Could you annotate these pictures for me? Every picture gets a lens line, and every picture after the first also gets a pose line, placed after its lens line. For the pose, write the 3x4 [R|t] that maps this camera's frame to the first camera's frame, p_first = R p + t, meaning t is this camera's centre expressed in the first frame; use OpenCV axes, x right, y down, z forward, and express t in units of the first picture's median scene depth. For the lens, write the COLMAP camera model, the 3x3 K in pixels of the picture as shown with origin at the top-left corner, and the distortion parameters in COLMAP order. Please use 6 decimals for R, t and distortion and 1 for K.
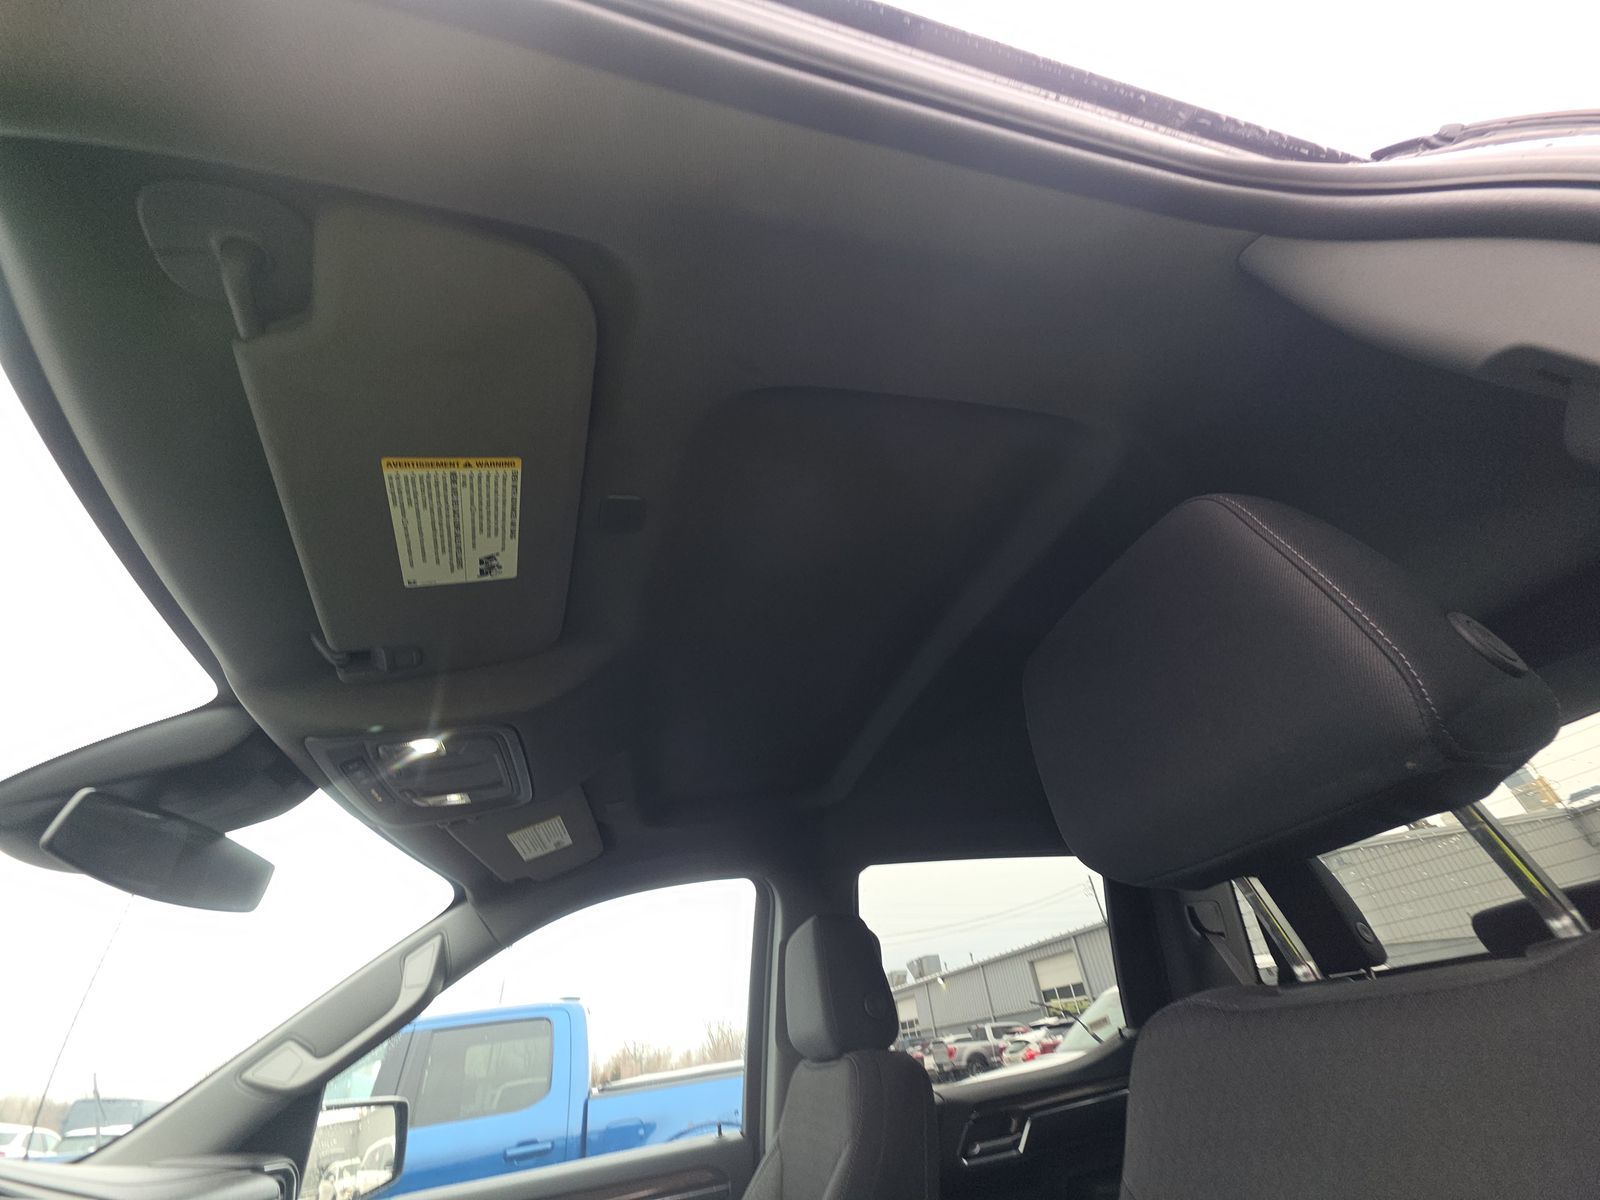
lens RADIAL K [[641.6, 0, 806.7], [0, 641.6, 598.4], [0, 0, 1]] dist [0.009385, -0.008526]
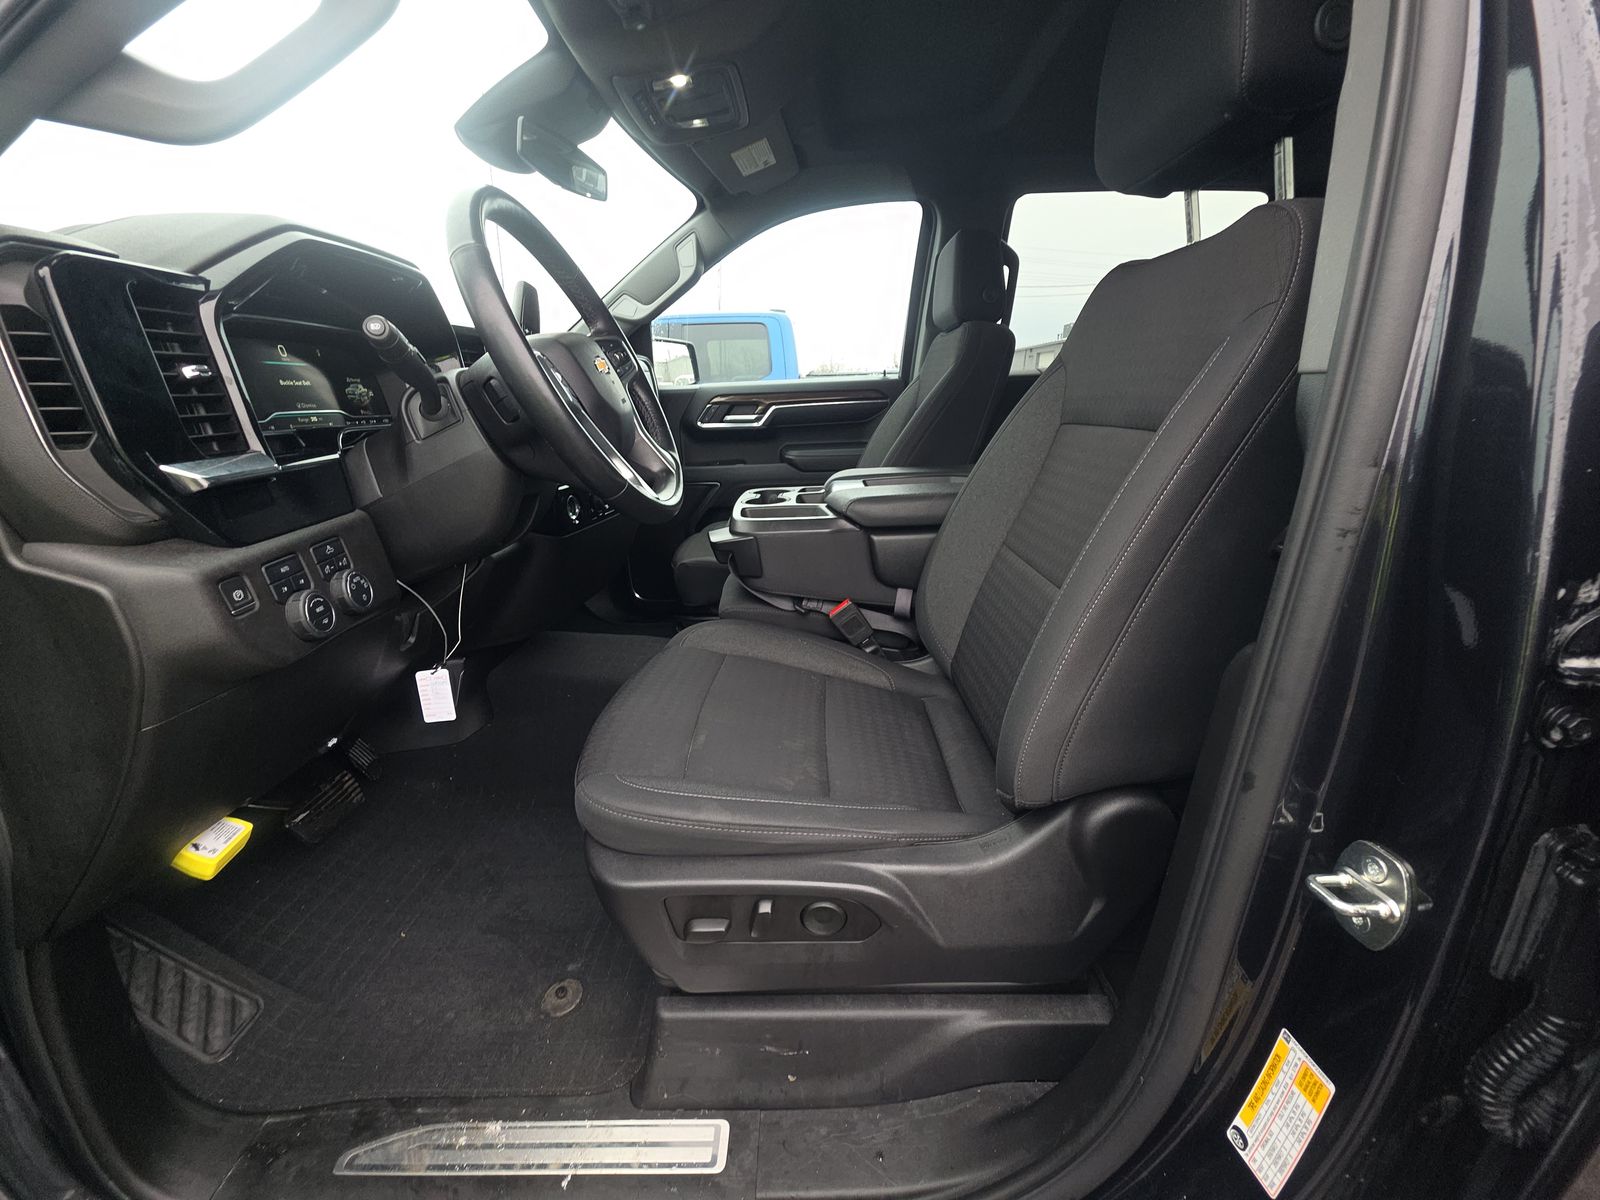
lens RADIAL K [[641.6, 0, 806.7], [0, 641.6, 598.4], [0, 0, 1]] dist [0.009385, -0.008526]
pose [[0.964013, 0.169207, -0.205058, 0.103912], [0.067866, 0.589131, 0.805182, -0.137677], [0.257049, -0.790122, 0.556447, -0.390277]]
